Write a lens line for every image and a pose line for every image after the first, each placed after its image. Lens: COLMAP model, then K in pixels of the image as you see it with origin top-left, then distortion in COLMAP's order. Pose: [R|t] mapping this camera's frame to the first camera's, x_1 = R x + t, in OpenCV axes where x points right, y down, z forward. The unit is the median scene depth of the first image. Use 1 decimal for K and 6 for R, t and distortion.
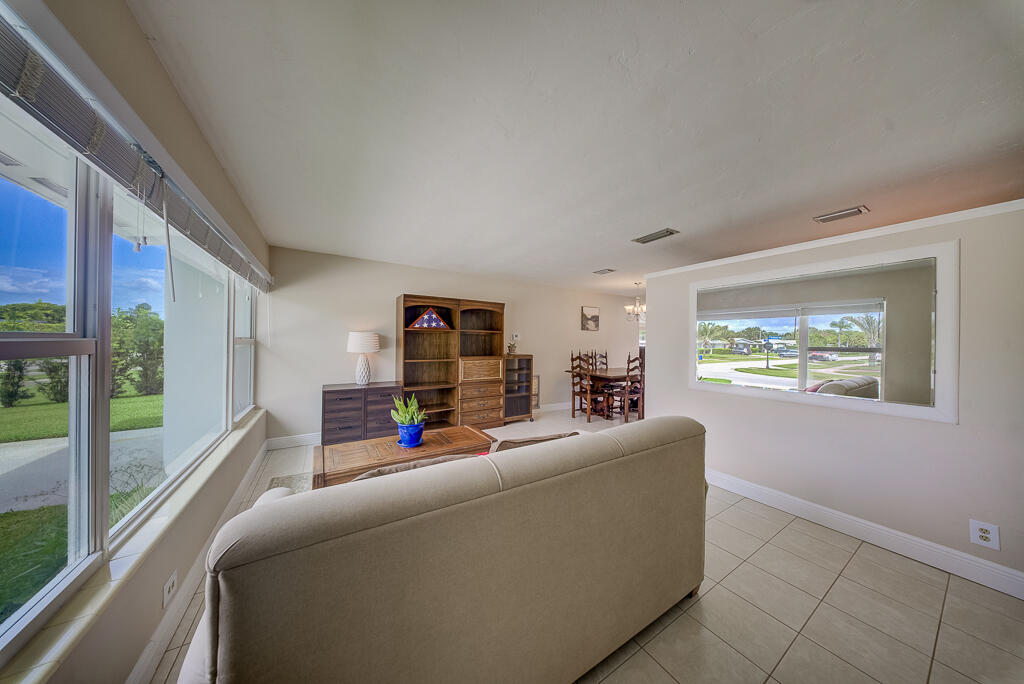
lens RADIAL K [[302.6, 0, 513.3], [0, 302.6, 343.5], [0, 0, 1]] dist [-0.003516, -0.000654]
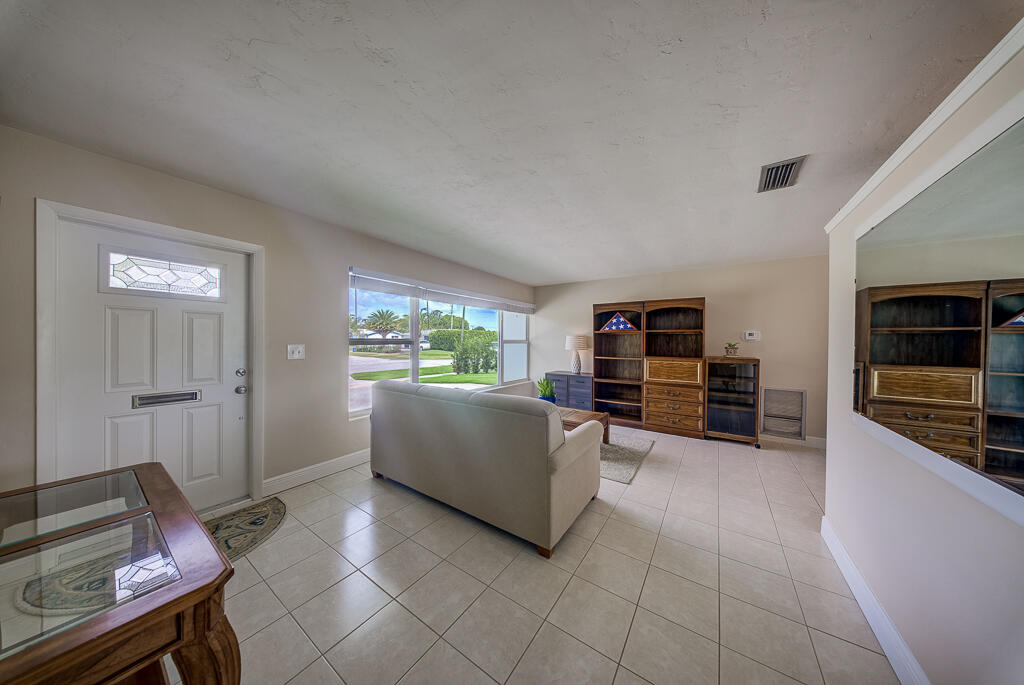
lens RADIAL K [[302.6, 0, 504.2], [0, 302.6, 342.5], [0, 0, 1]] dist [-0.003516, -0.000654]
pose [[0.374905, -0.002978, -0.927058, 0.604737], [-0.006807, 0.999959, -0.005965, 0.005573], [0.927038, 0.008547, 0.374869, 0.159857]]
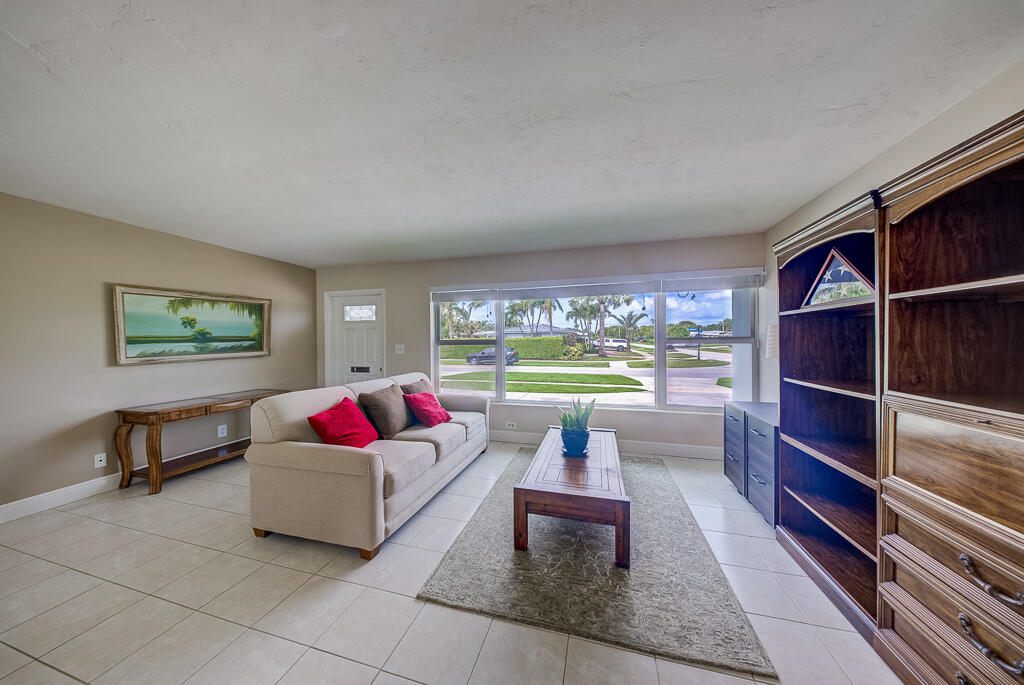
lens RADIAL K [[302.6, 0, 519.1], [0, 302.6, 342.4], [0, 0, 1]] dist [-0.003516, -0.000654]
pose [[-0.735986, 0.000423, -0.676996, 0.267482], [-0.002055, 0.999994, 0.002859, -0.001061], [0.676993, 0.003495, -0.735981, 0.969253]]
